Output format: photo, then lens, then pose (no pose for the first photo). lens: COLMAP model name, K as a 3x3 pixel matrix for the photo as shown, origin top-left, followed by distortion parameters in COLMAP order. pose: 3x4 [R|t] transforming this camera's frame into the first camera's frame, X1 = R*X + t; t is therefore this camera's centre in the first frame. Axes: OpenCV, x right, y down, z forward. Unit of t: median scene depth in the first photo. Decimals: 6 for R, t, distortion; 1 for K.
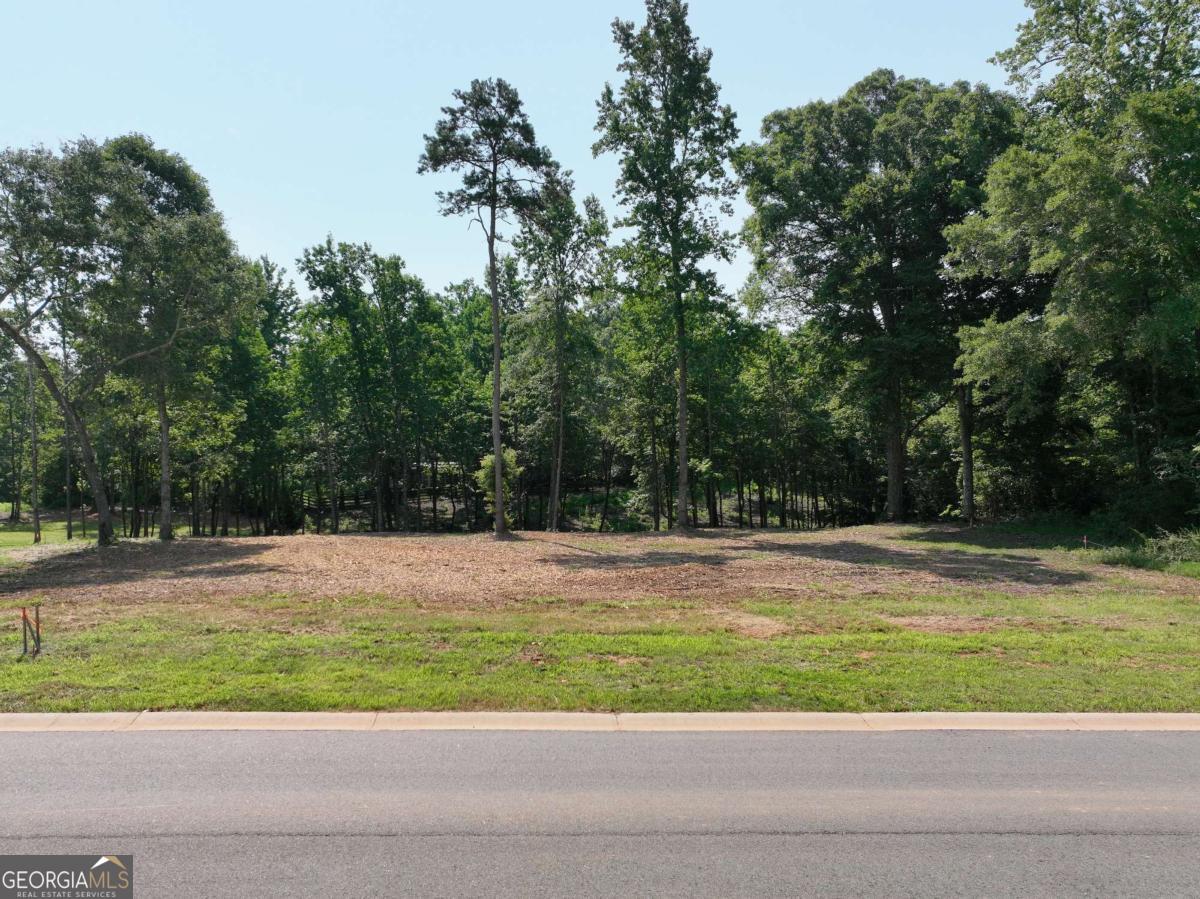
lens RADIAL K [[840.1, 0, 593.3], [0, 840.1, 451.0], [0, 0, 1]] dist [-0.002251, 0.020570]
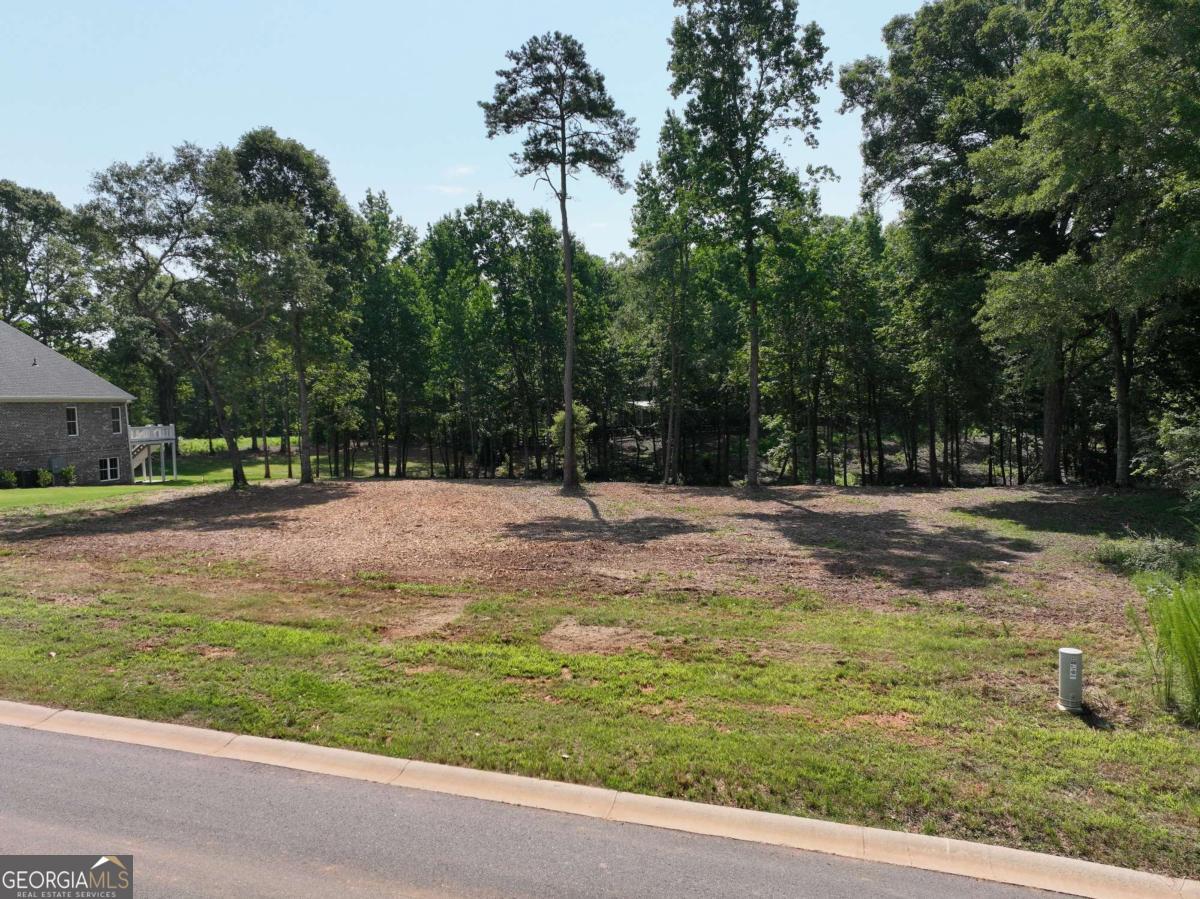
lens RADIAL K [[840.1, 0, 592.4], [0, 840.1, 451.5], [0, 0, 1]] dist [-0.002251, 0.020570]
pose [[0.946248, 0.018225, -0.322928, 0.243466], [0.008725, 0.996610, 0.081812, -0.029269], [0.323324, -0.080231, 0.942881, 0.037788]]
